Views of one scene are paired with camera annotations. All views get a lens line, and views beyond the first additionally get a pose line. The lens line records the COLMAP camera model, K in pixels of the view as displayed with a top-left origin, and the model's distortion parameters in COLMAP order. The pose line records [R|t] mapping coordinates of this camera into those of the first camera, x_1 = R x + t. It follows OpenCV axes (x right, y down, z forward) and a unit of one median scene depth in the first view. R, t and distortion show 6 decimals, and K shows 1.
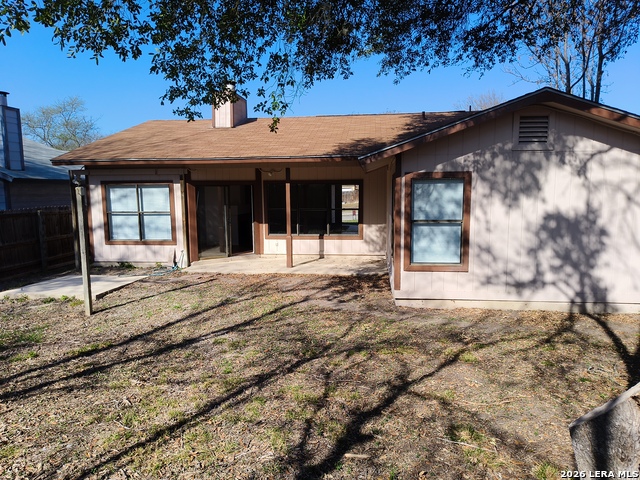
lens RADIAL K [[467.7, 0, 321.0], [0, 467.7, 242.1], [0, 0, 1]] dist [-0.001406, -0.000097]
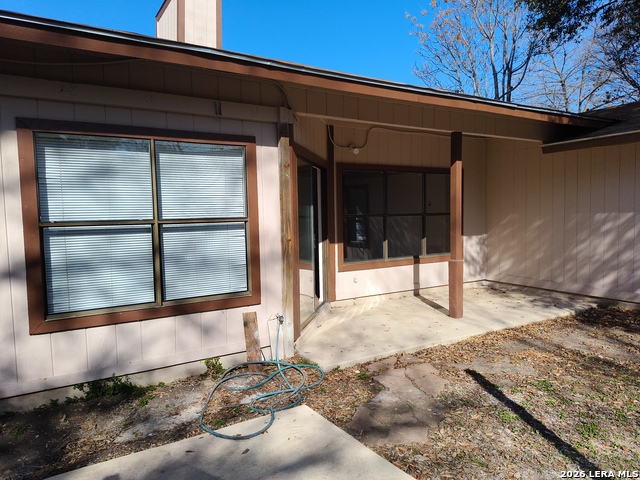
lens RADIAL K [[467.7, 0, 320.1], [0, 467.7, 236.4], [0, 0, 1]] dist [-0.001406, -0.000097]
pose [[0.730080, -0.035568, 0.682435, -0.531700], [0.097427, 0.993861, -0.052430, -0.022604], [-0.676381, 0.104765, 0.729063, 0.666625]]
